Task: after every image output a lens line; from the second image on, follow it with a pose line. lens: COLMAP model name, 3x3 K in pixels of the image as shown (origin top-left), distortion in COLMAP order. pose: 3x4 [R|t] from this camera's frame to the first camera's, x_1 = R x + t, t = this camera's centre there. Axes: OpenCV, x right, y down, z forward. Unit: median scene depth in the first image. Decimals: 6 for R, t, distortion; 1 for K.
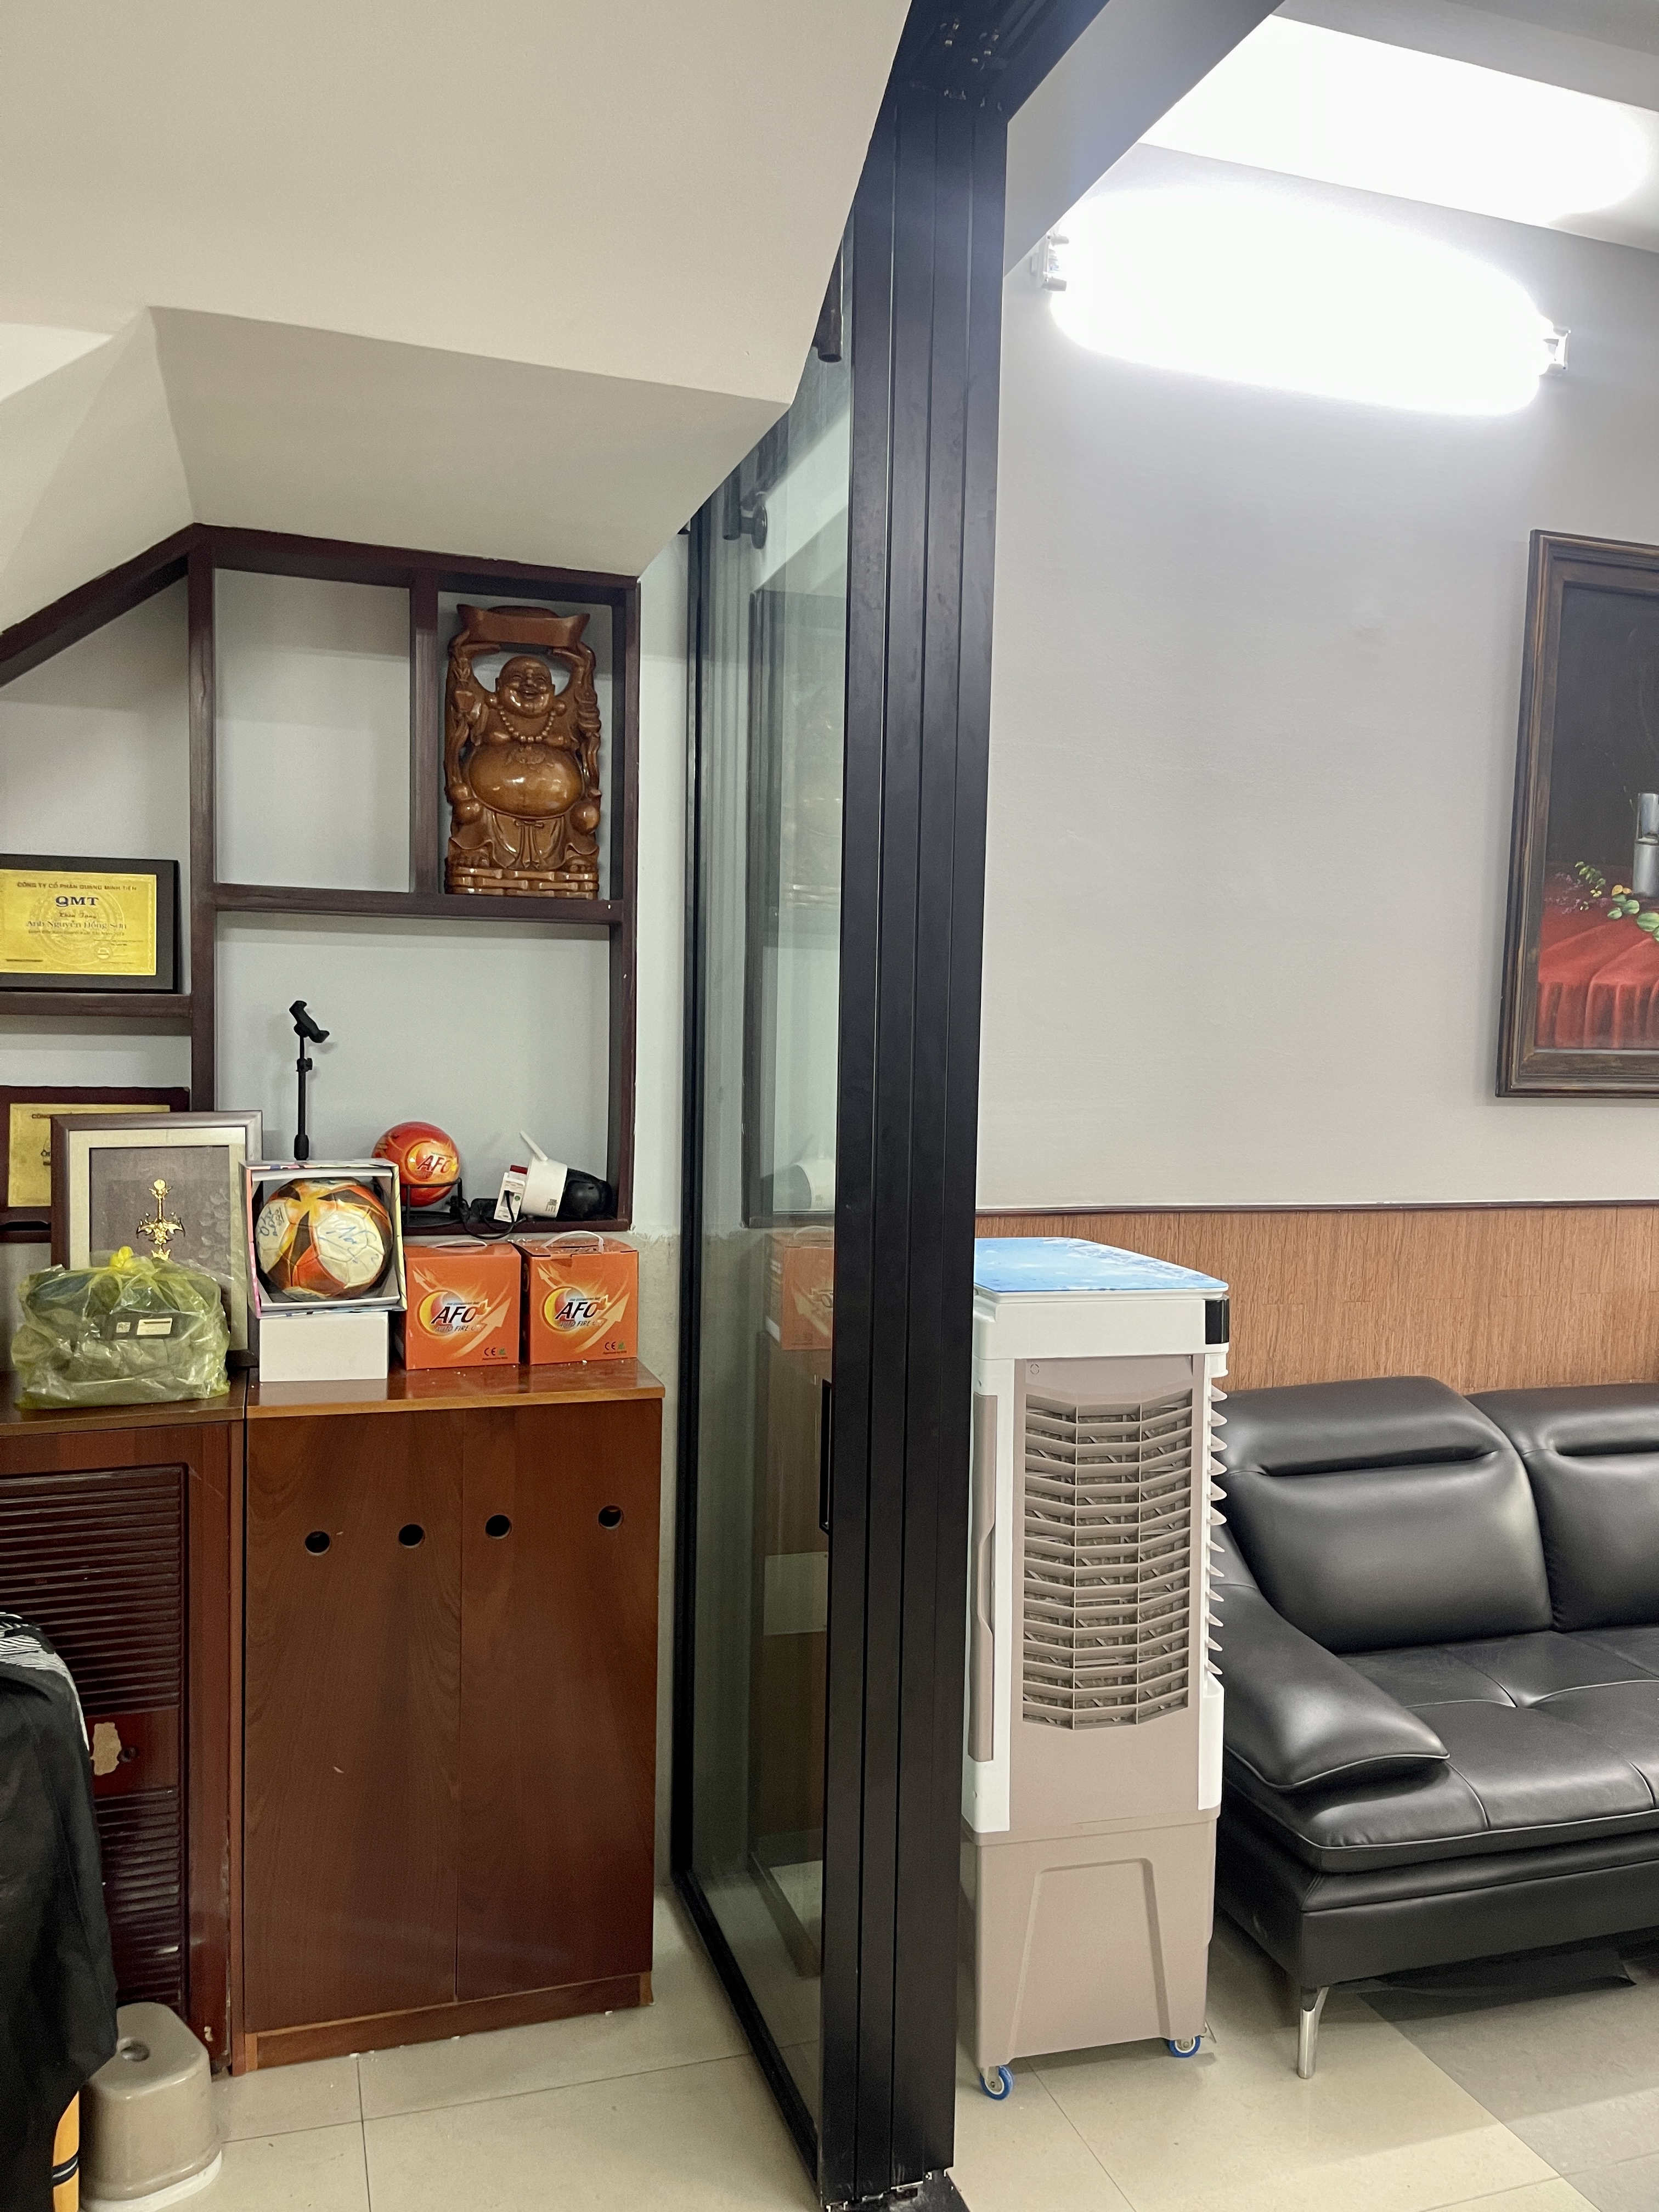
lens RADIAL K [[1651.7, 0, 826.0], [0, 1651.7, 1133.0], [0, 0, 1]] dist [0.006713, 0.000050]
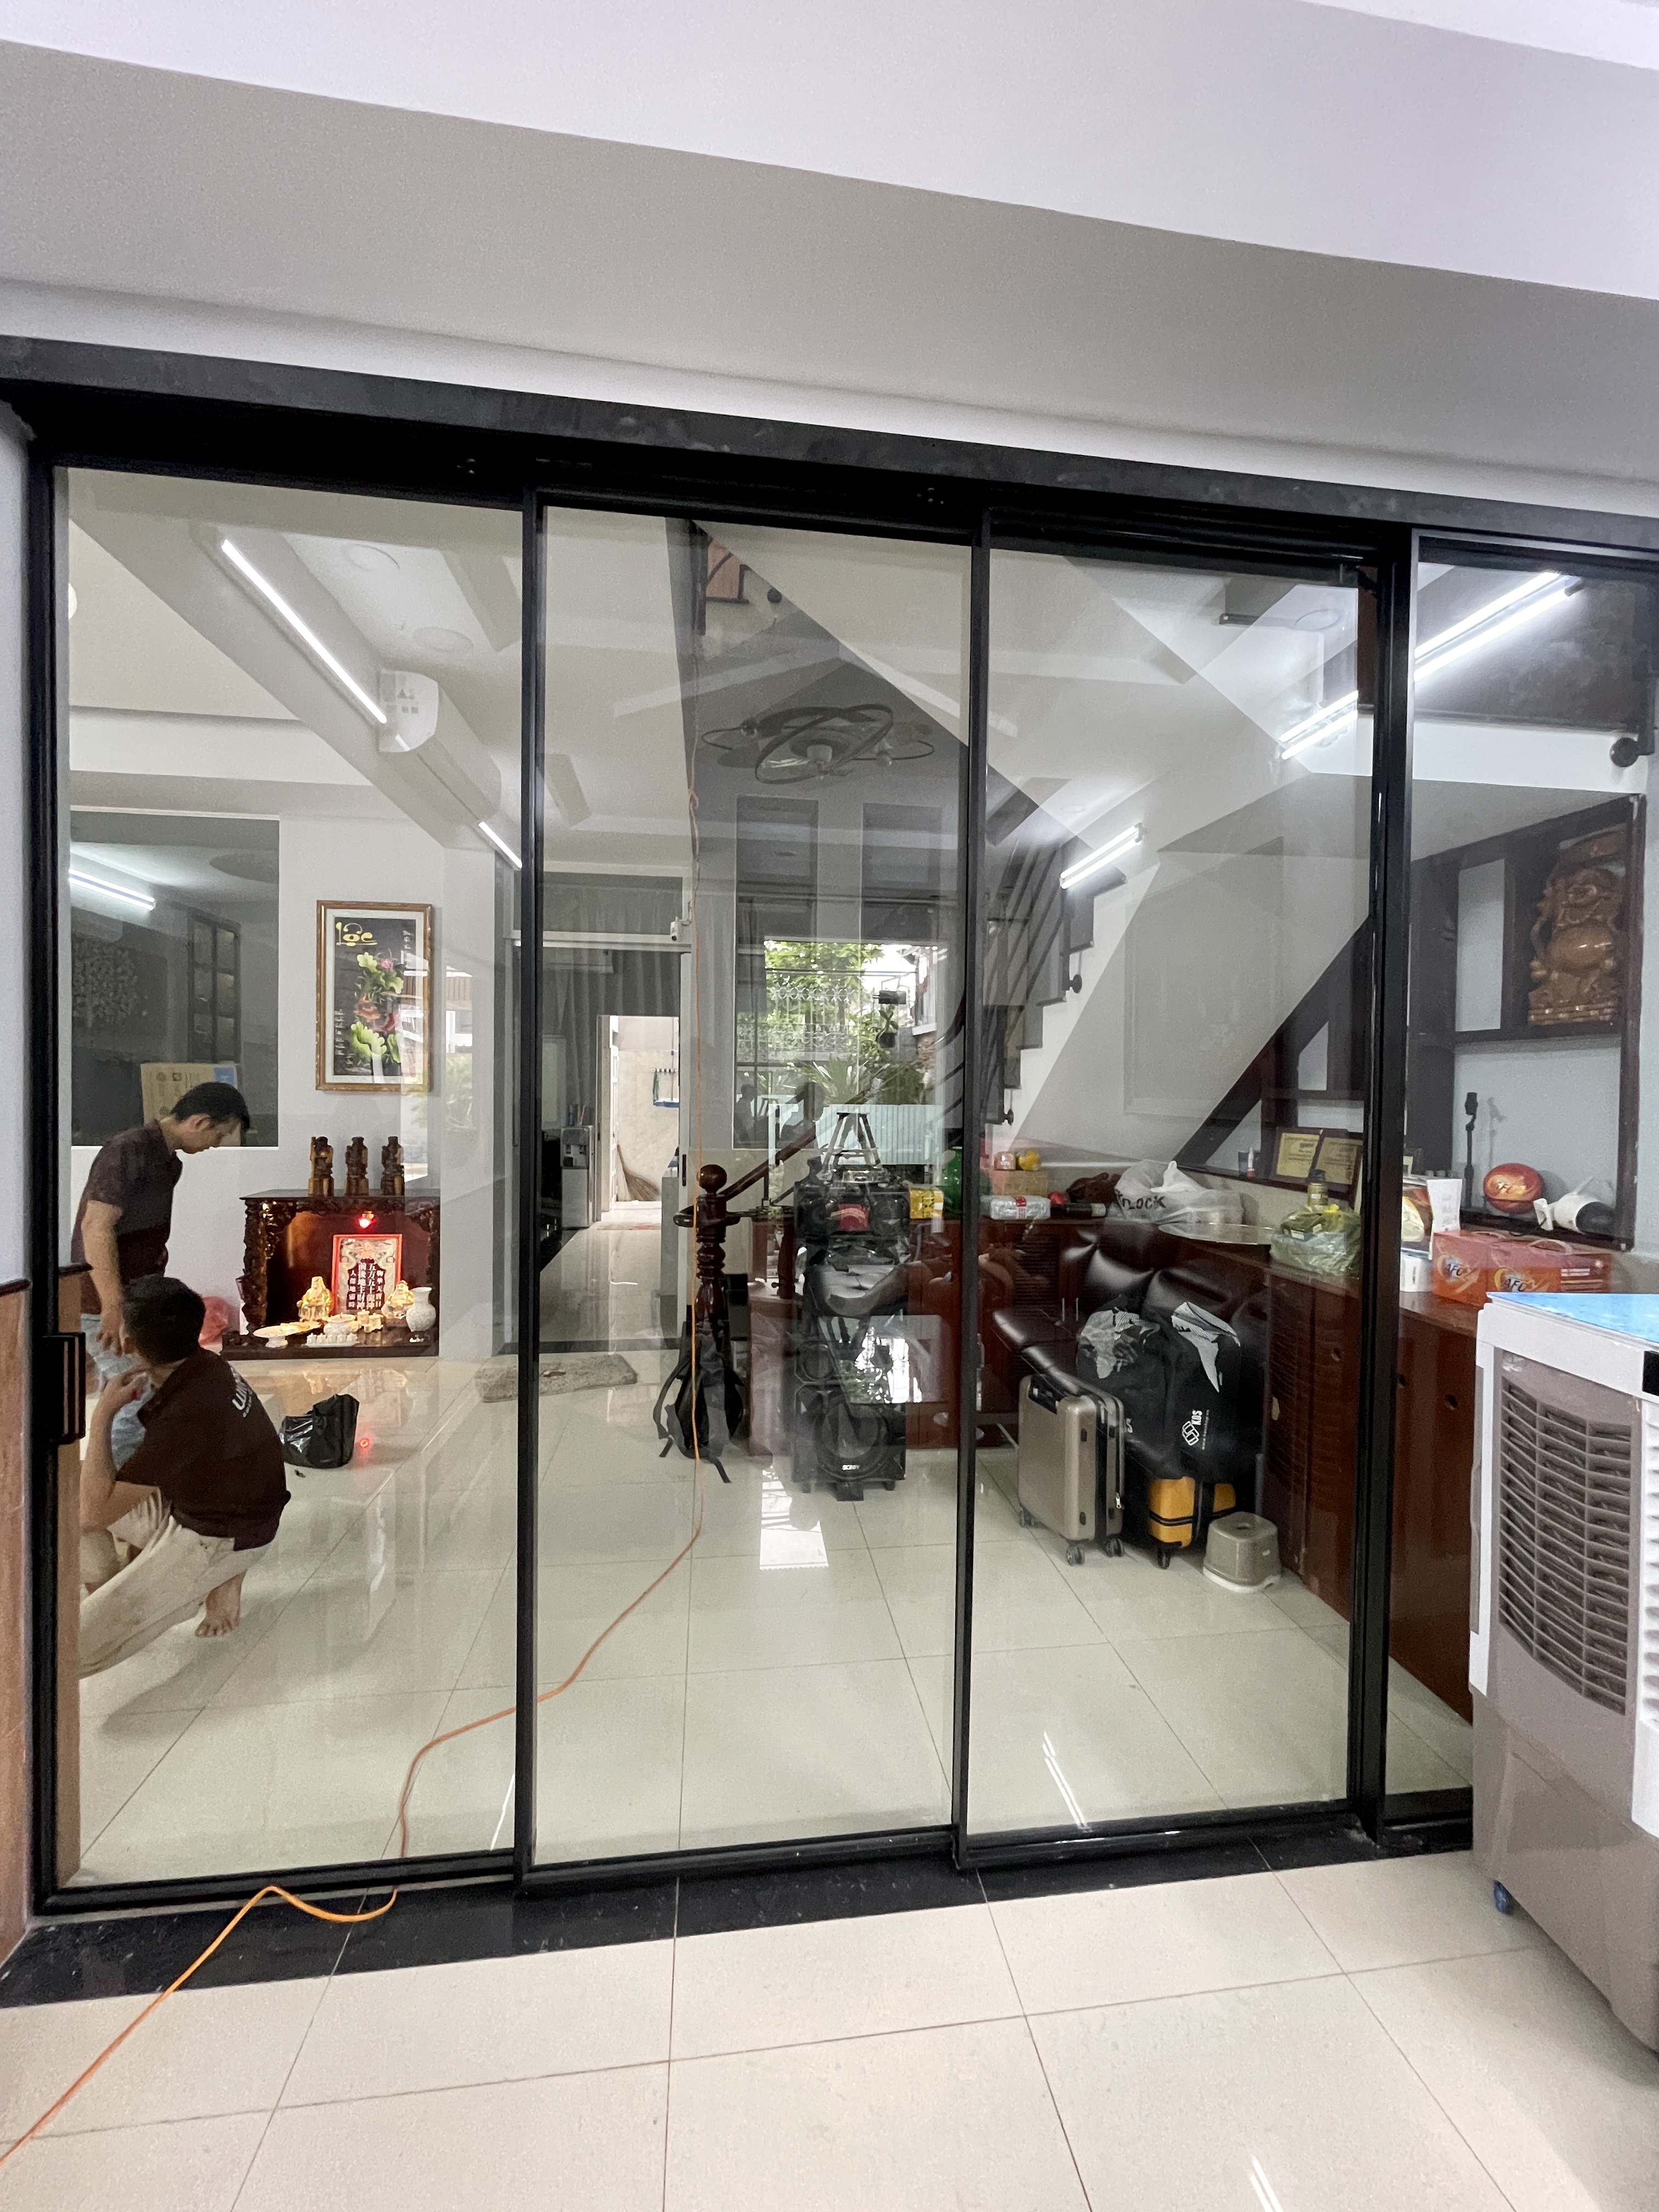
lens RADIAL K [[873.5, 0, 829.5], [0, 873.5, 1106.0], [0, 0, 1]] dist [-0.000107, 0.000000]
pose [[-0.180763, -0.002627, -0.983523, 0.771528], [-0.073485, 0.997237, 0.010842, -0.023326], [0.980778, 0.074235, -0.180457, 0.480562]]
